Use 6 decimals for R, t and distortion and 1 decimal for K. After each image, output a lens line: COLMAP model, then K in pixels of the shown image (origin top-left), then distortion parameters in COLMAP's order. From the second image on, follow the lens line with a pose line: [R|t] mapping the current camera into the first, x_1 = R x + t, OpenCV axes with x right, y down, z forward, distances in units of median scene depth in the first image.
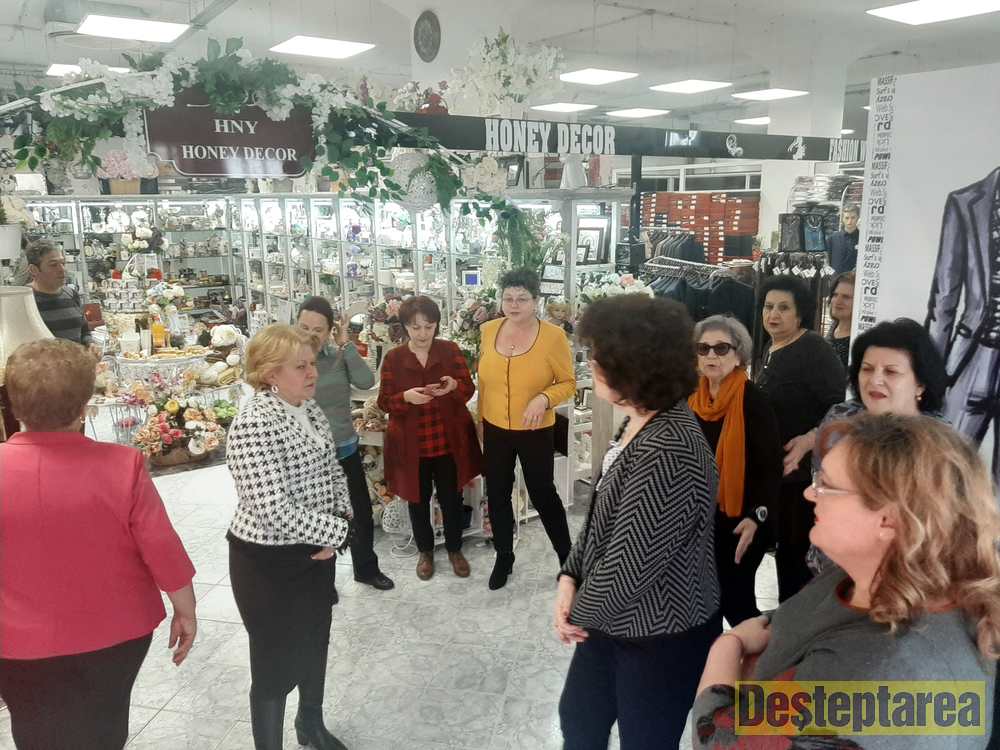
lens RADIAL K [[776.8, 0, 498.7], [0, 776.8, 370.2], [0, 0, 1]] dist [0.082023, -0.169416]
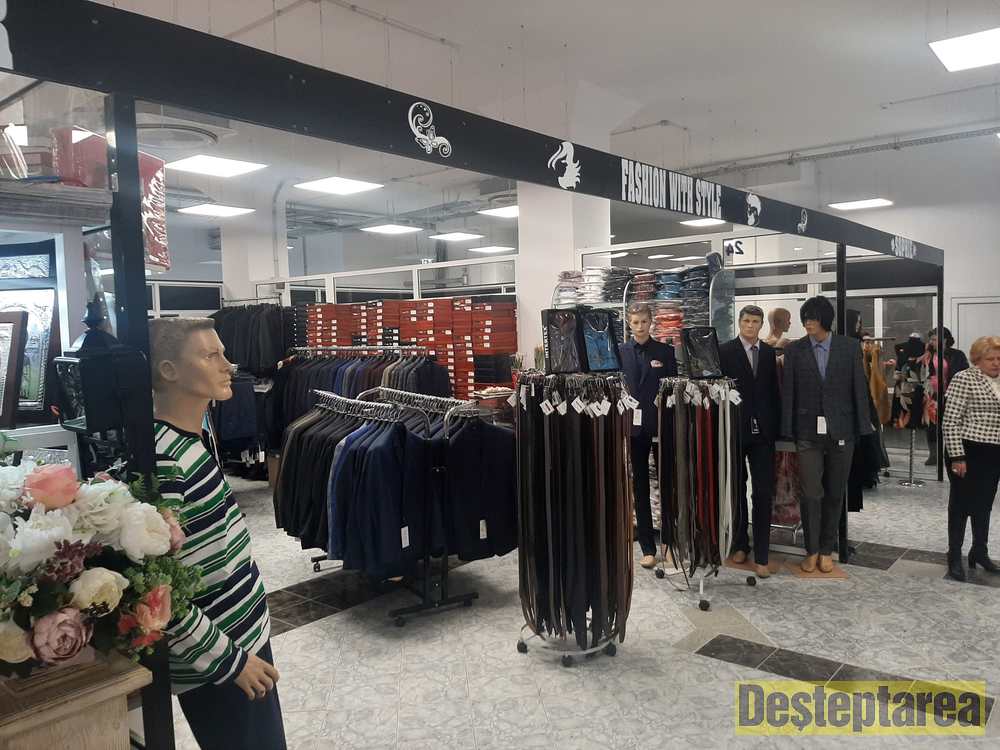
lens RADIAL K [[776.8, 0, 498.7], [0, 776.8, 370.2], [0, 0, 1]] dist [0.082023, -0.169416]
pose [[0.960238, -0.032357, 0.277301, 0.146066], [0.077435, 0.985159, -0.153185, -0.061044], [-0.268229, 0.168567, 0.948493, 0.413759]]
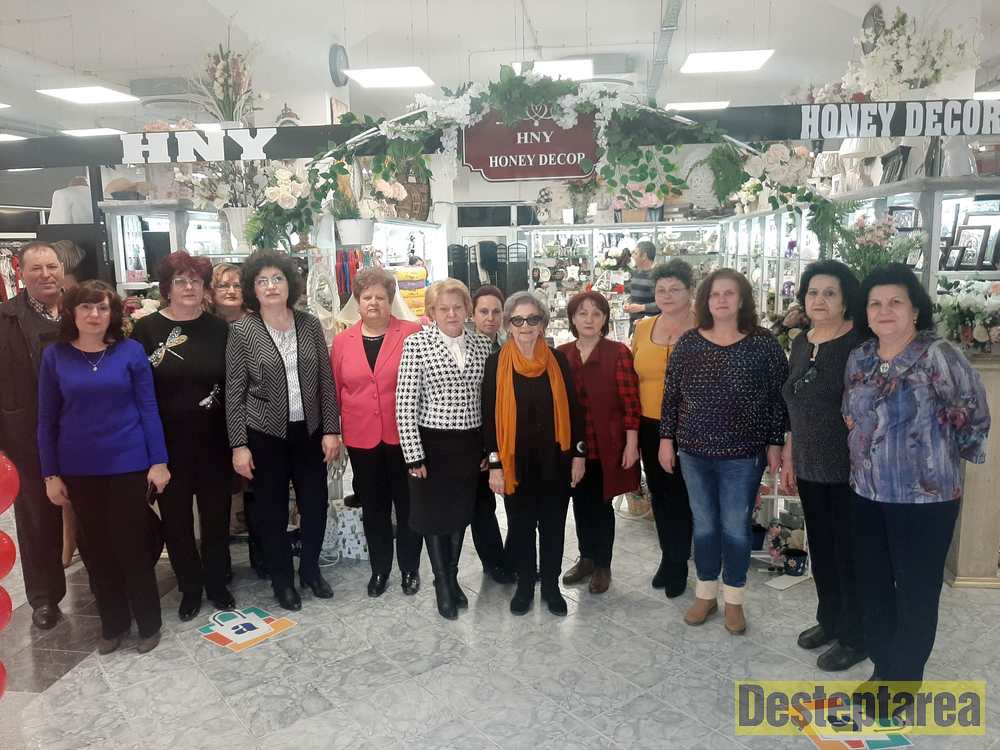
lens RADIAL K [[776.8, 0, 498.7], [0, 776.8, 370.2], [0, 0, 1]] dist [0.082023, -0.169416]
pose [[0.745610, 0.095419, -0.659515, 0.189919], [-0.128237, 0.991742, -0.001492, 0.019690], [0.653927, 0.085687, 0.751690, 0.049164]]
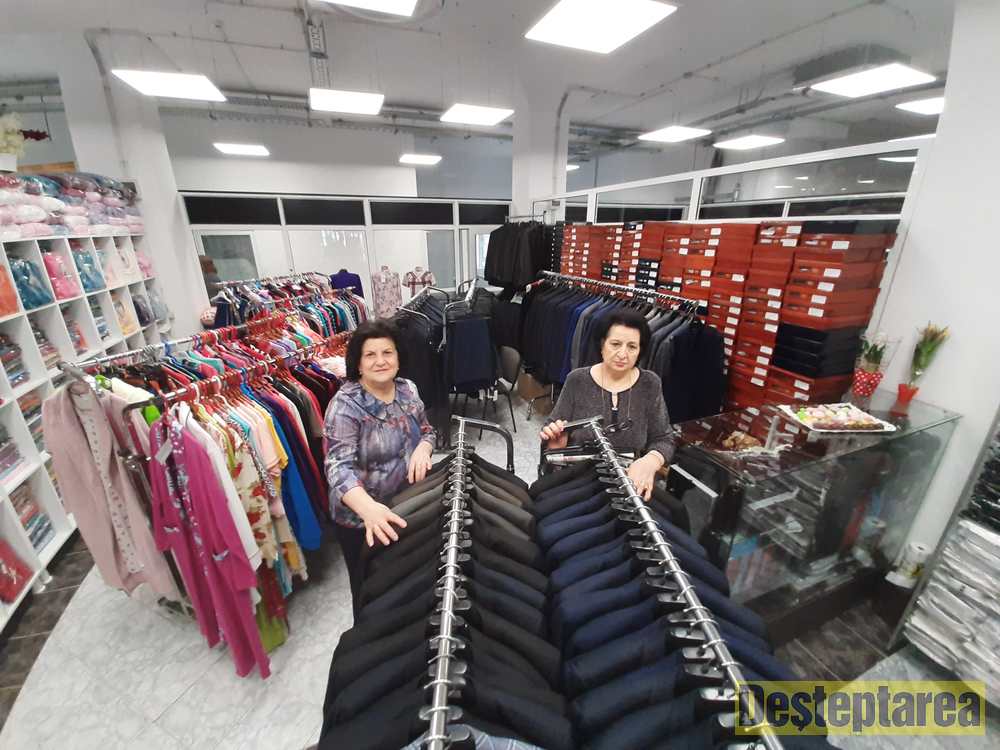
lens RADIAL K [[389.7, 0, 495.5], [0, 389.7, 368.1], [0, 0, 1]] dist [0.021664, -0.017999]
pose [[0.972731, 0.082772, -0.216665, 0.239705], [-0.054577, 0.989608, 0.133030, -0.220605], [0.225425, -0.117577, 0.967140, 0.982644]]
